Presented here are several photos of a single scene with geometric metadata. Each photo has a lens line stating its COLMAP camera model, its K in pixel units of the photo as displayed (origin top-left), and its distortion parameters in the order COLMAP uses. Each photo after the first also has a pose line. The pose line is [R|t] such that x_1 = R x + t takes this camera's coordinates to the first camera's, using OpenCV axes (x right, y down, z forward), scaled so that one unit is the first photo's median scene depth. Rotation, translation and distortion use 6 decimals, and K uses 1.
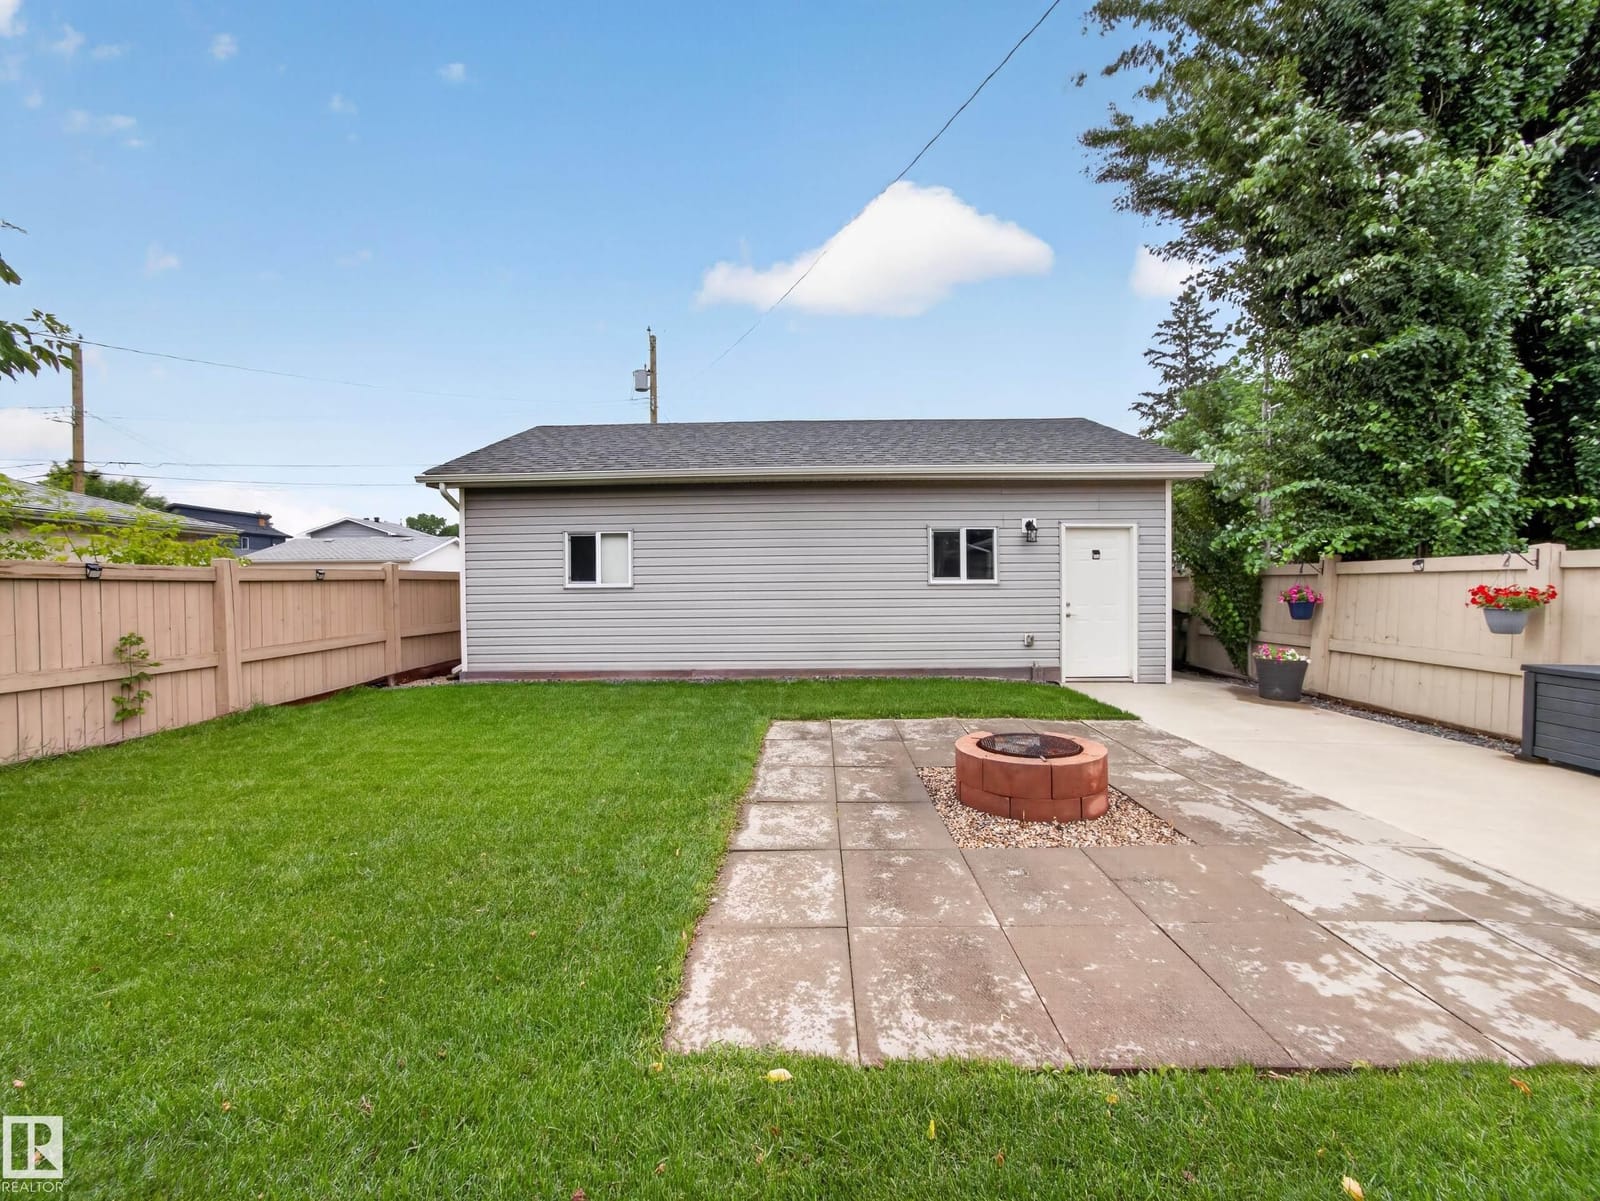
lens RADIAL K [[642.2, 0, 797.2], [0, 642.2, 592.5], [0, 0, 1]] dist [-0.017806, 0.004404]
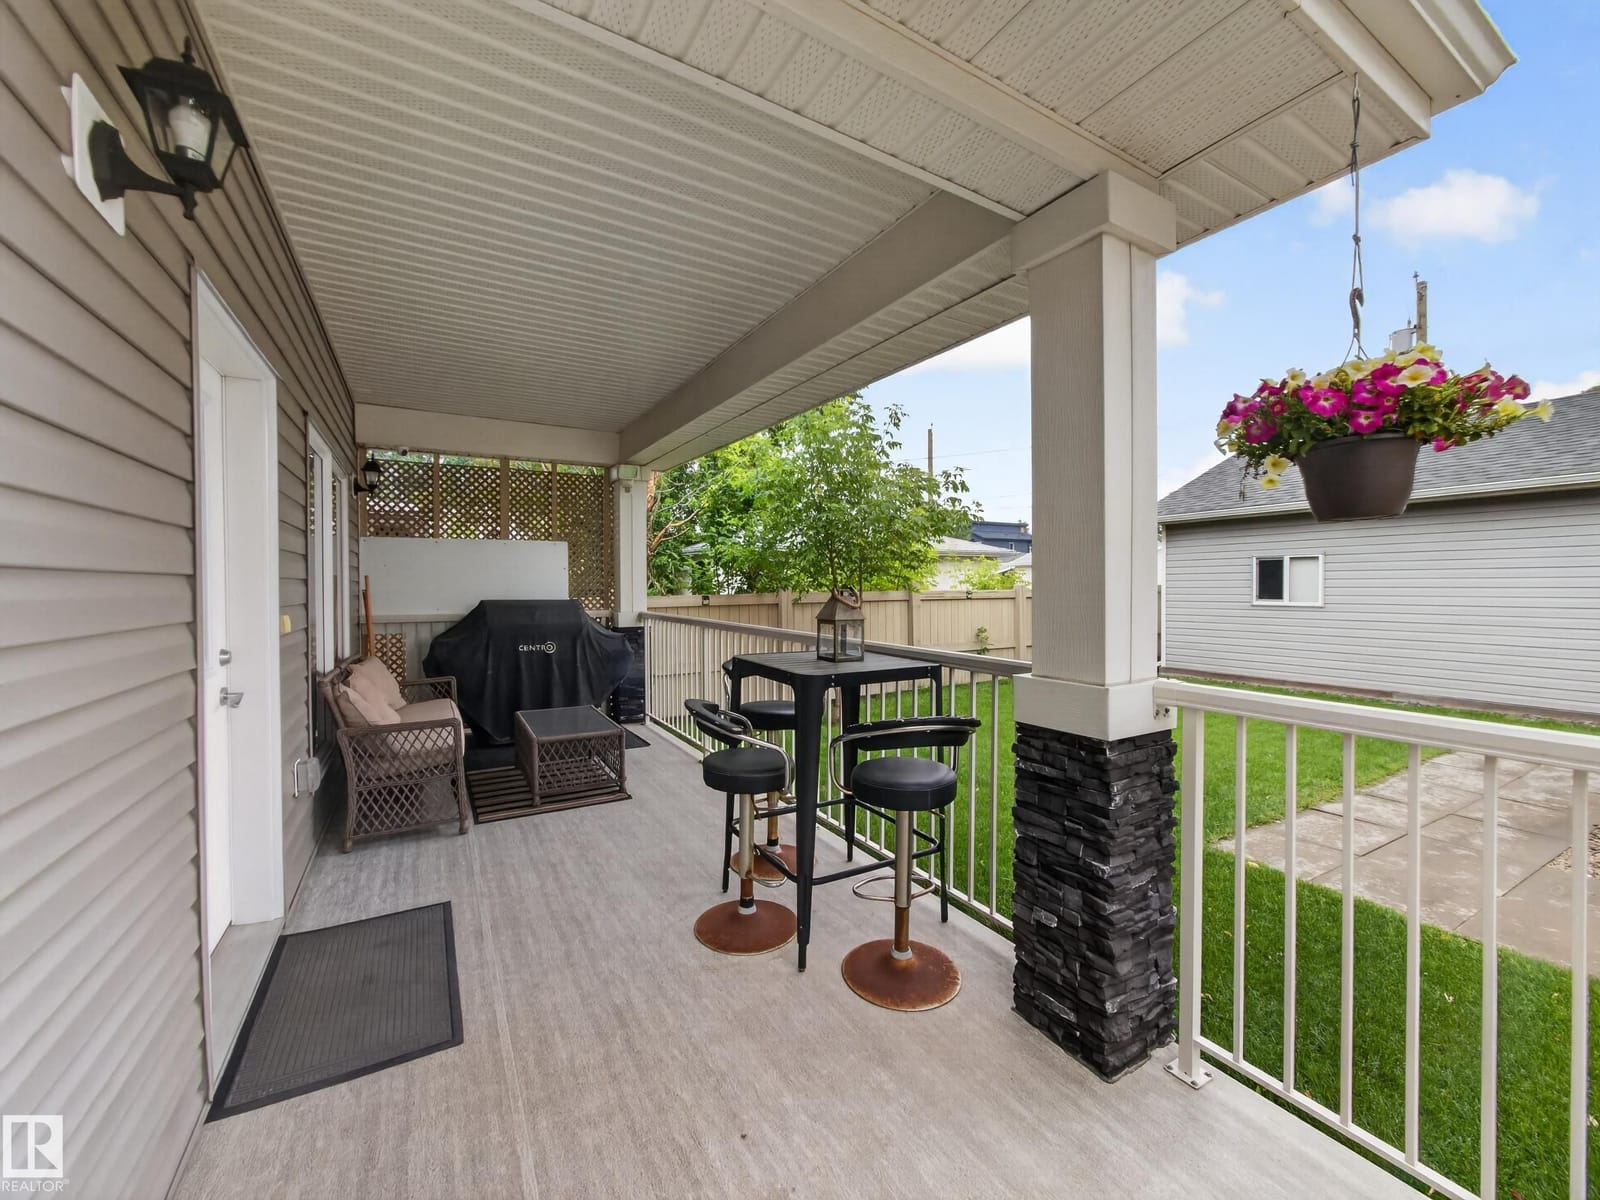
lens RADIAL K [[642.2, 0, 796.4], [0, 642.2, 595.4], [0, 0, 1]] dist [-0.017806, 0.004404]
pose [[0.511532, 0.024195, -0.858923, 0.275385], [-0.006911, 0.999687, 0.024045, -0.061812], [0.859236, -0.006364, 0.511539, -0.402381]]
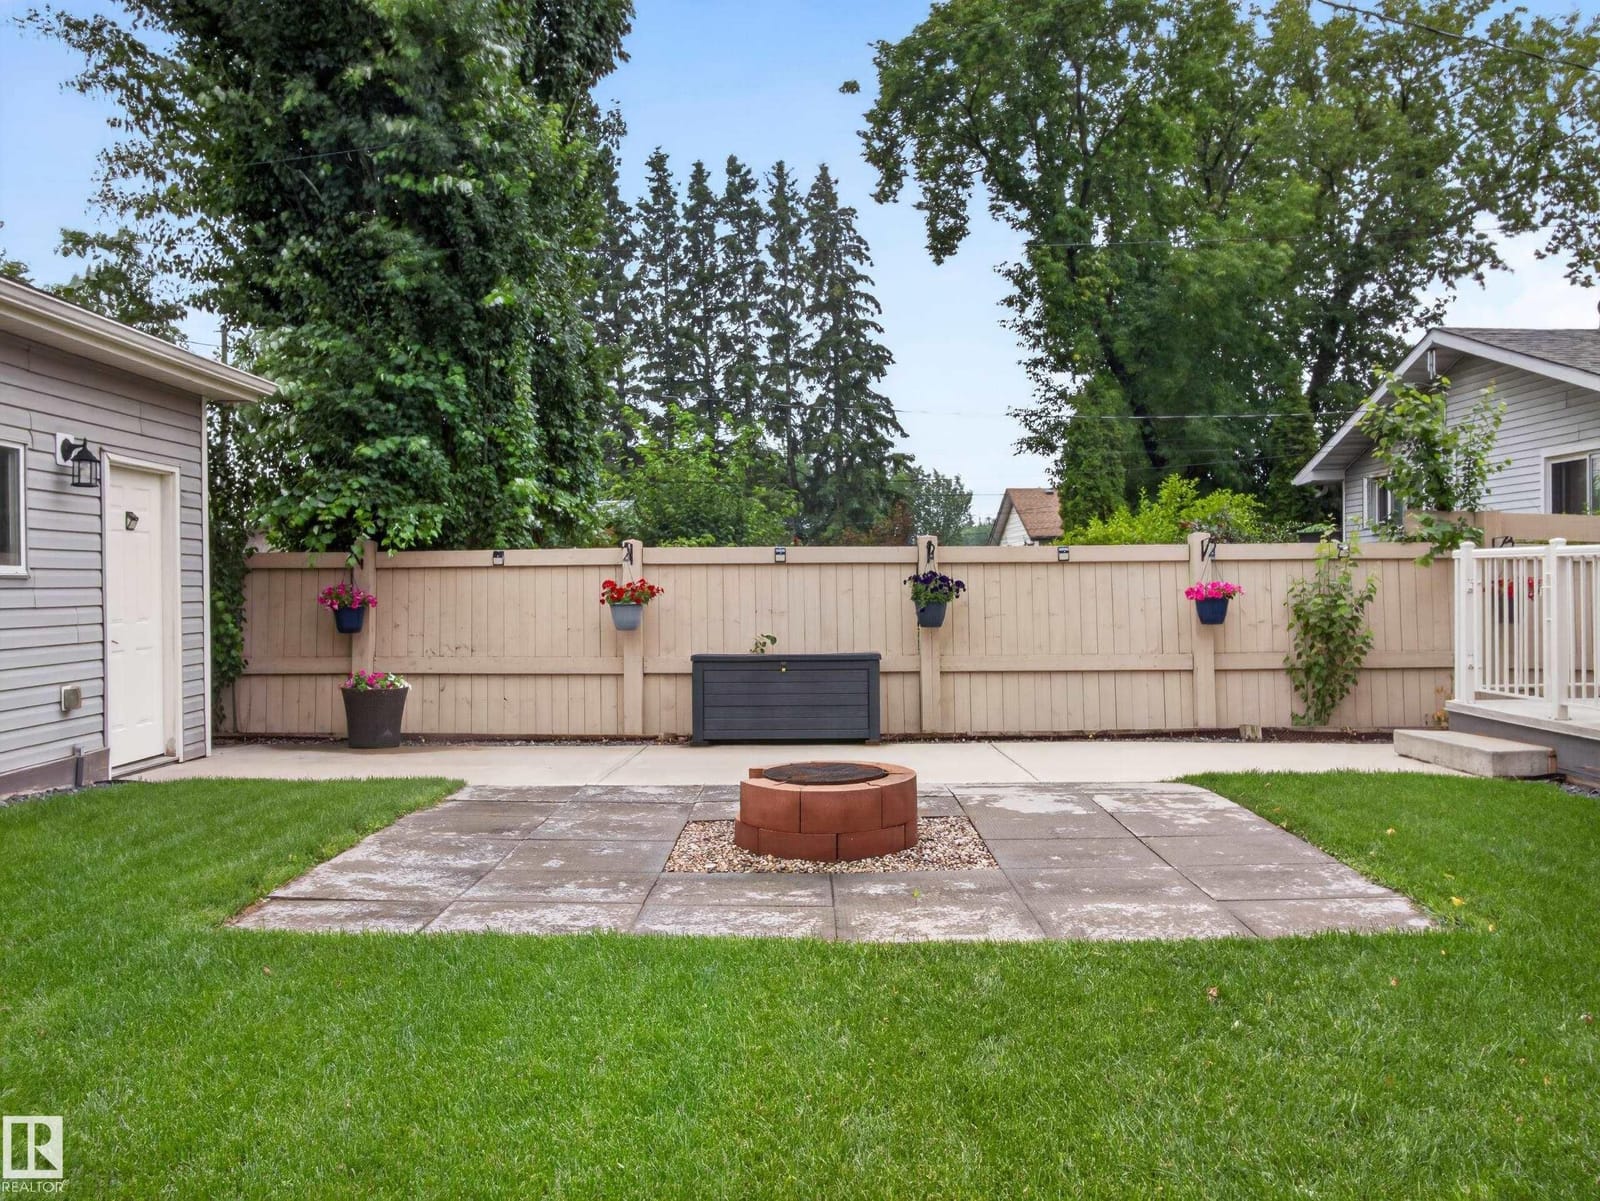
lens RADIAL K [[1271.2, 0, 795.3], [0, 1271.2, 596.1], [0, 0, 1]] dist [-0.006657, 0.009225]
pose [[-0.017992, -0.002280, 0.999836, -0.740952], [0.019598, 0.999804, 0.002633, 0.011093], [-0.999646, 0.019642, -0.017944, 0.658472]]
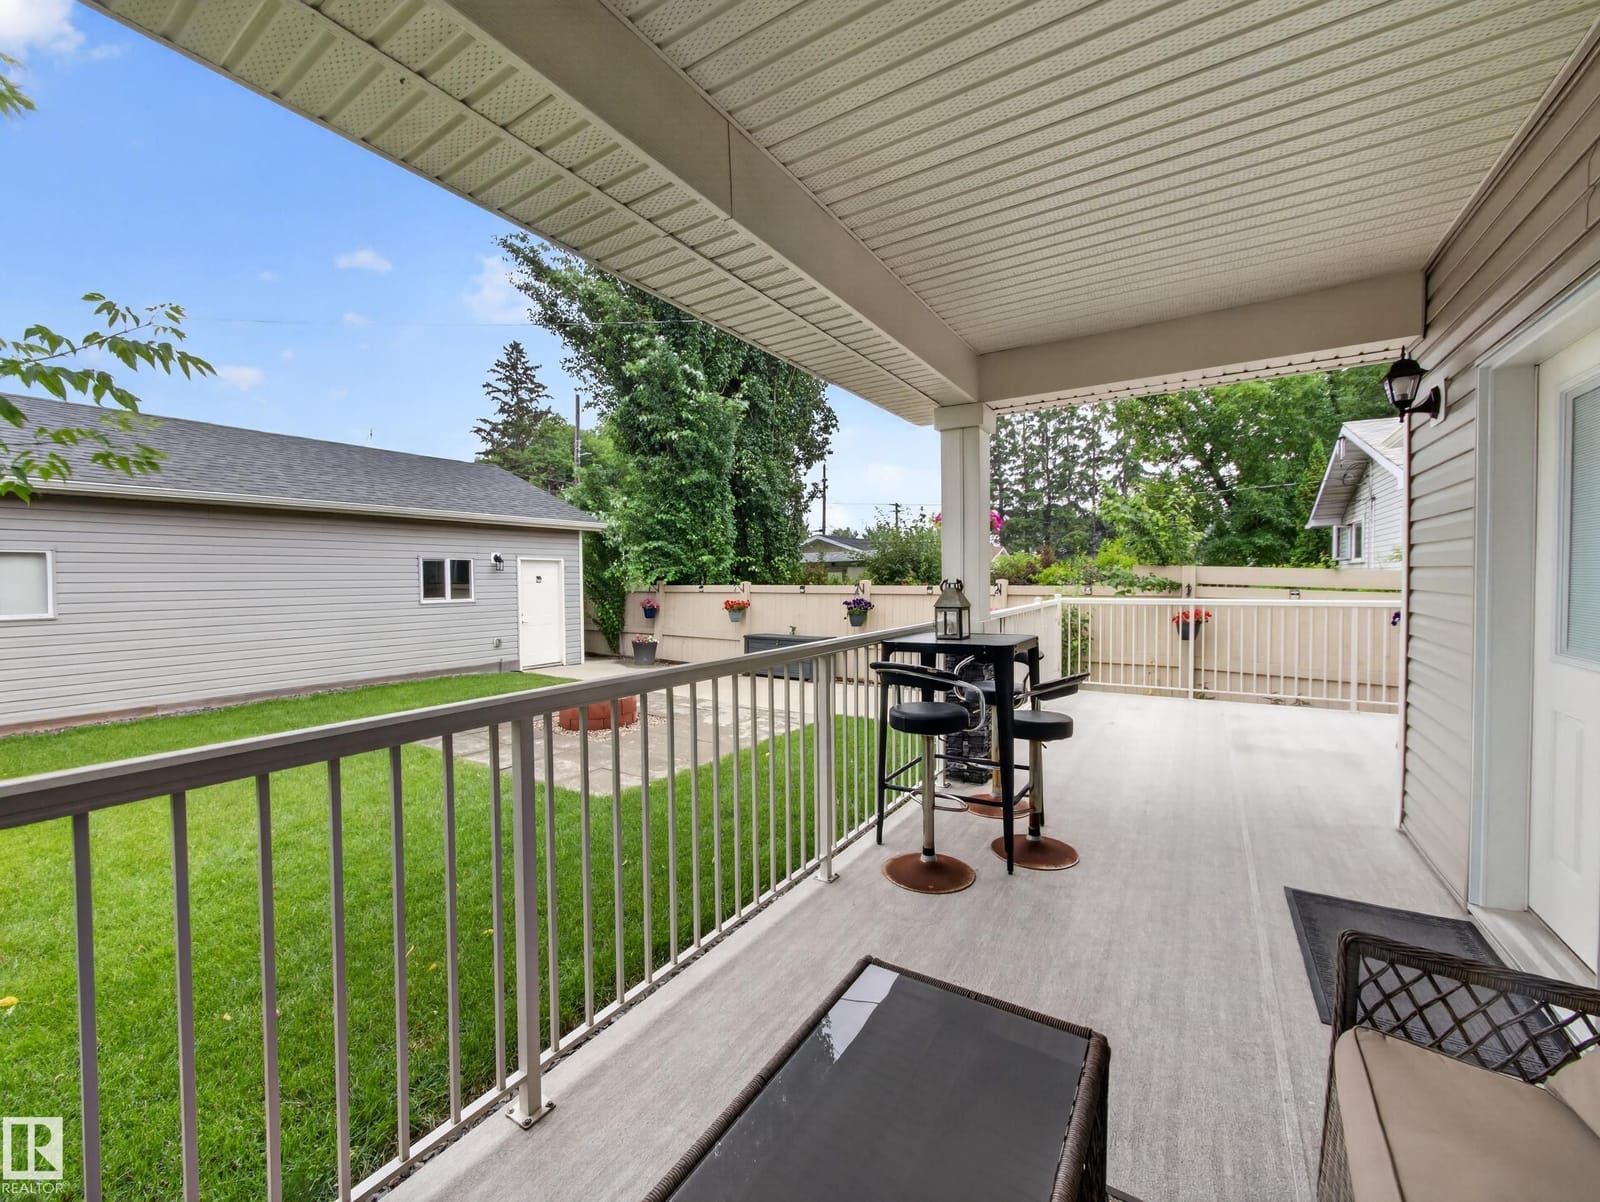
lens RADIAL K [[642.2, 0, 799.2], [0, 642.2, 596.5], [0, 0, 1]] dist [-0.017806, 0.004404]
pose [[0.524151, -0.021187, 0.851362, -0.600643], [0.011218, 0.999776, 0.017974, -0.053225], [-0.851551, 0.000130, 0.524271, -0.332656]]
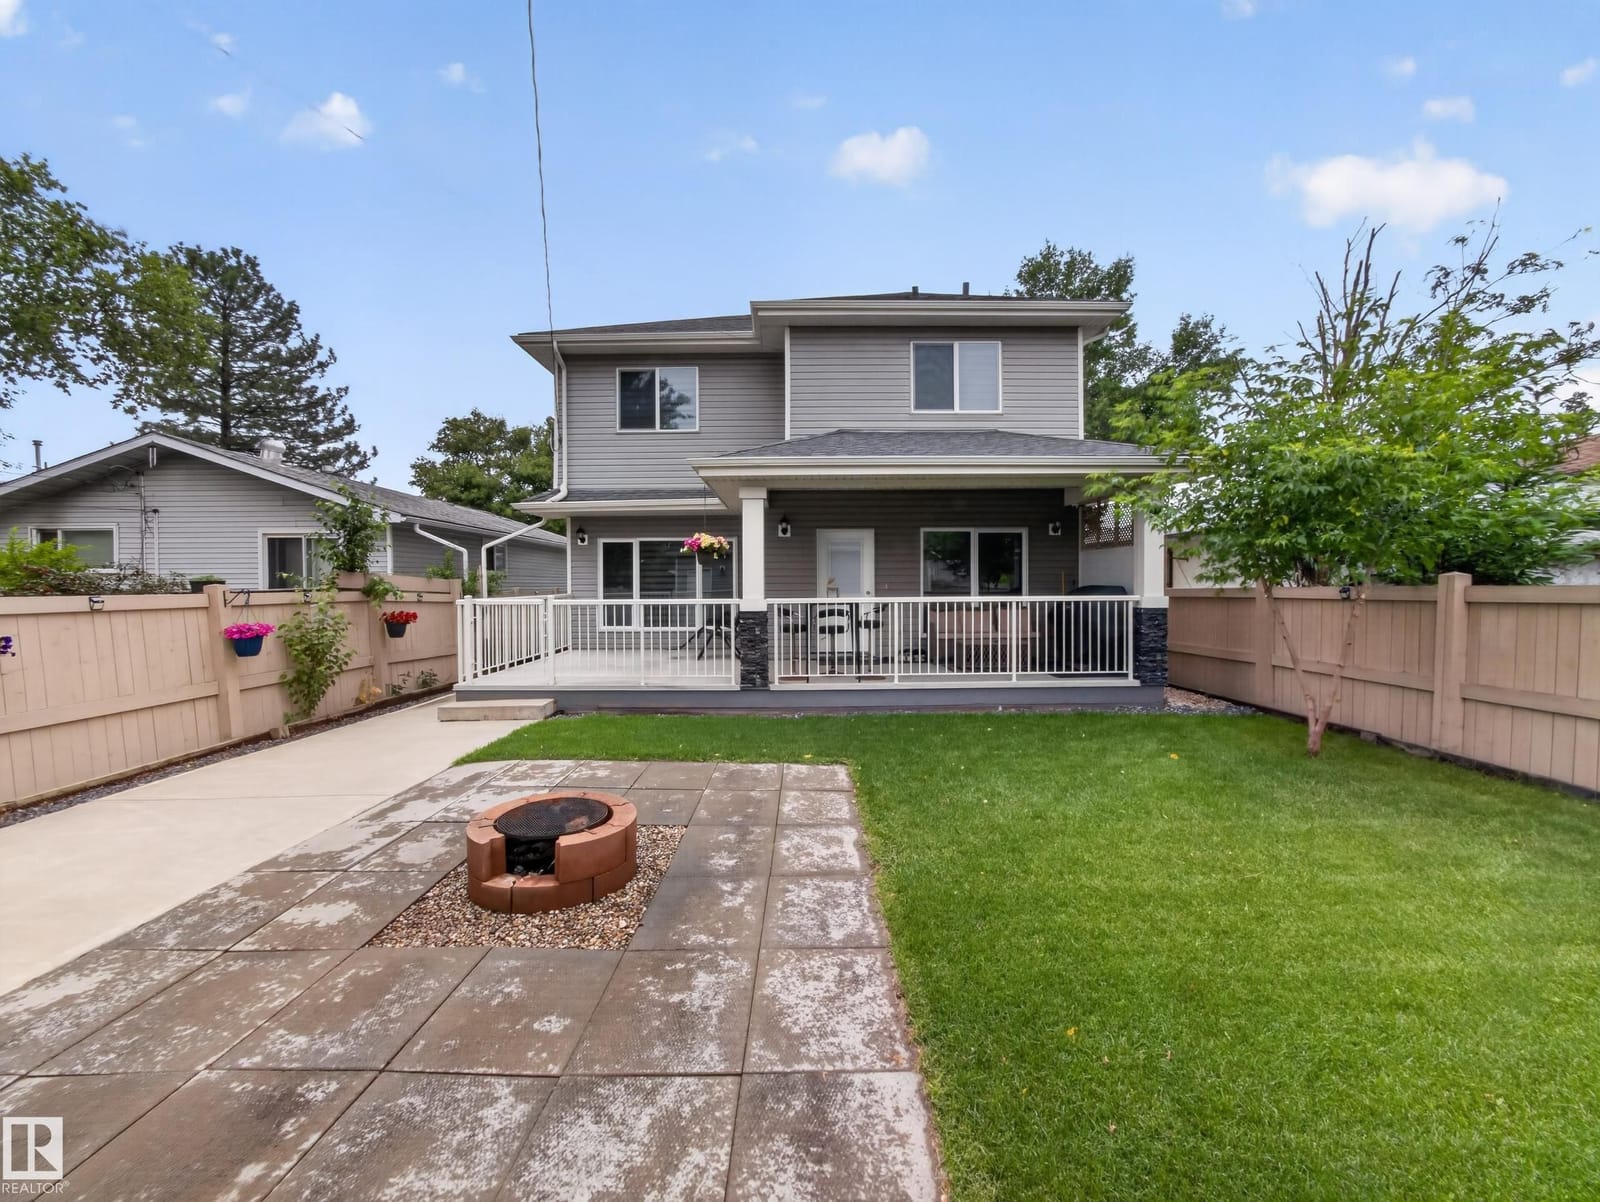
lens RADIAL K [[642.2, 0, 796.5], [0, 642.2, 603.5], [0, 0, 1]] dist [-0.017806, 0.004404]
pose [[-0.999767, 0.015293, -0.015265, 0.019719], [0.014670, 0.999087, 0.040113, -0.057354], [0.015865, 0.039880, -0.999079, 1.177858]]
